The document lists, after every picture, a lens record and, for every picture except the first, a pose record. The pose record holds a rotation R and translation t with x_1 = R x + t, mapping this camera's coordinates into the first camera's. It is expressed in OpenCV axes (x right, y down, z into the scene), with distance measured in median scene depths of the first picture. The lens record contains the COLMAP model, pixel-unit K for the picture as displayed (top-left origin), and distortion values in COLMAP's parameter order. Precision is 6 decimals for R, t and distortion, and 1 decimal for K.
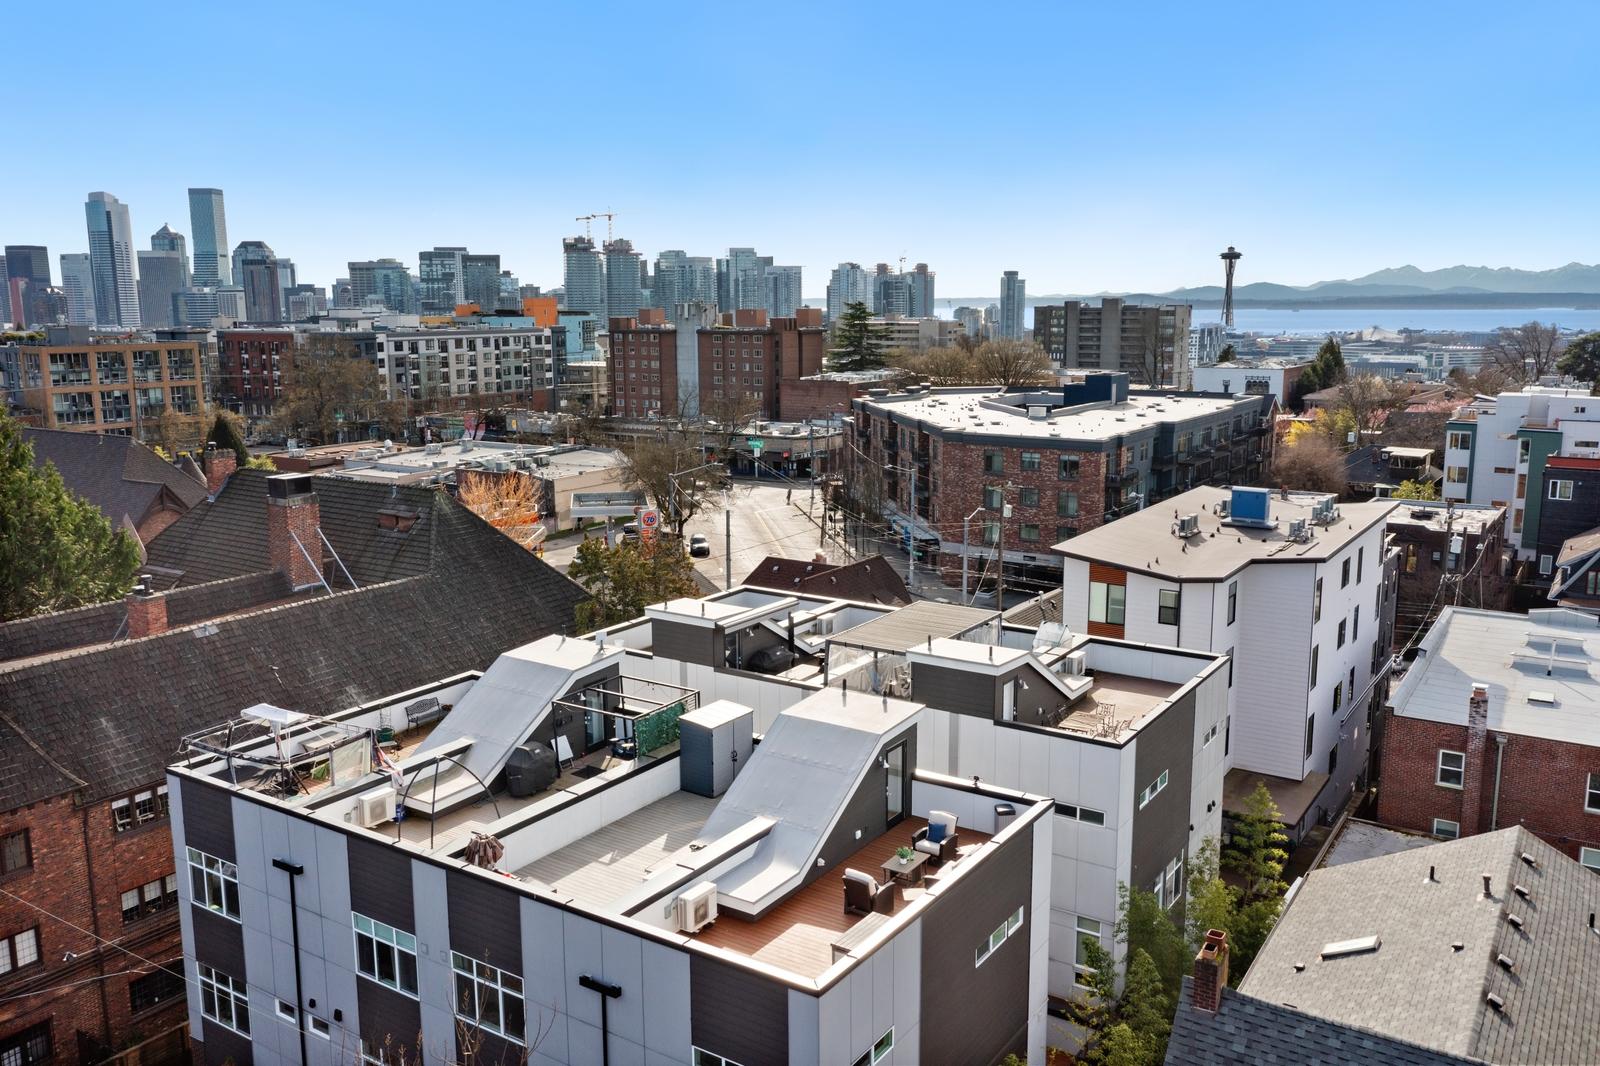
lens RADIAL K [[1294.0, 0, 805.4], [0, 1294.0, 531.6], [0, 0, 1]] dist [0.007924, 0.012151]
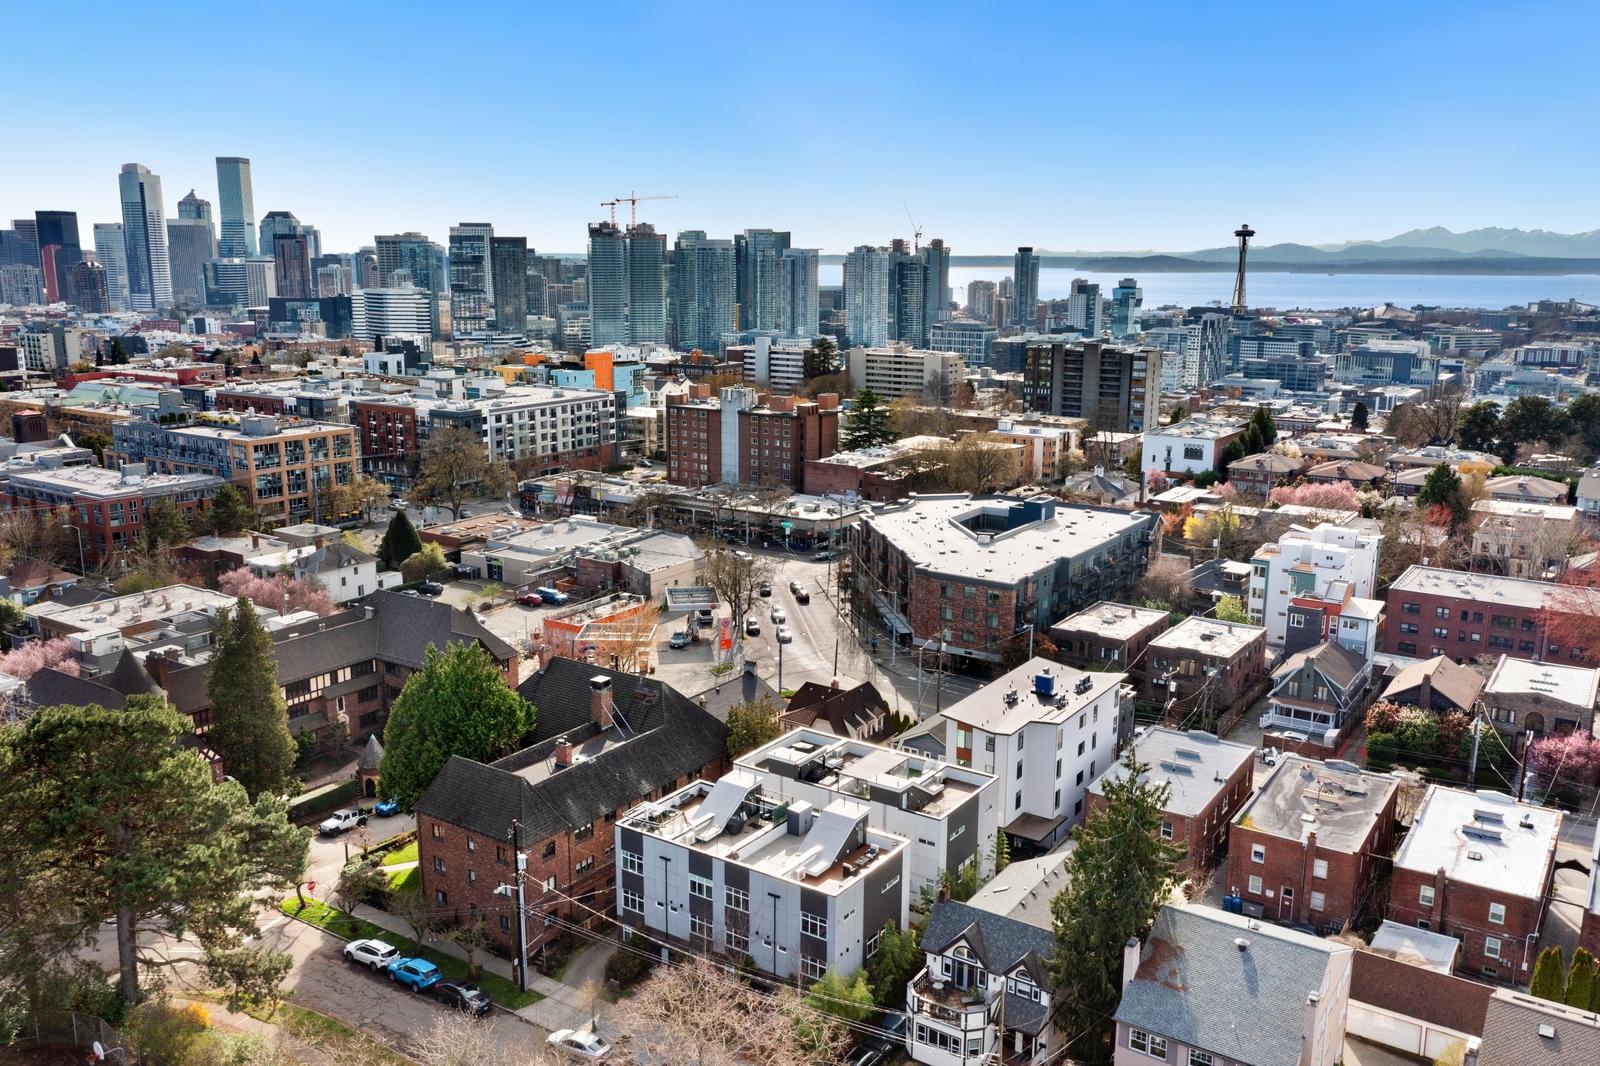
lens RADIAL K [[1294.0, 0, 804.3], [0, 1294.0, 534.8], [0, 0, 1]] dist [0.007924, 0.012151]
pose [[0.999859, 0.013273, -0.010277, -0.004991], [-0.012954, 0.999449, 0.030557, -0.073546], [0.010677, -0.030420, 0.999480, -0.247895]]
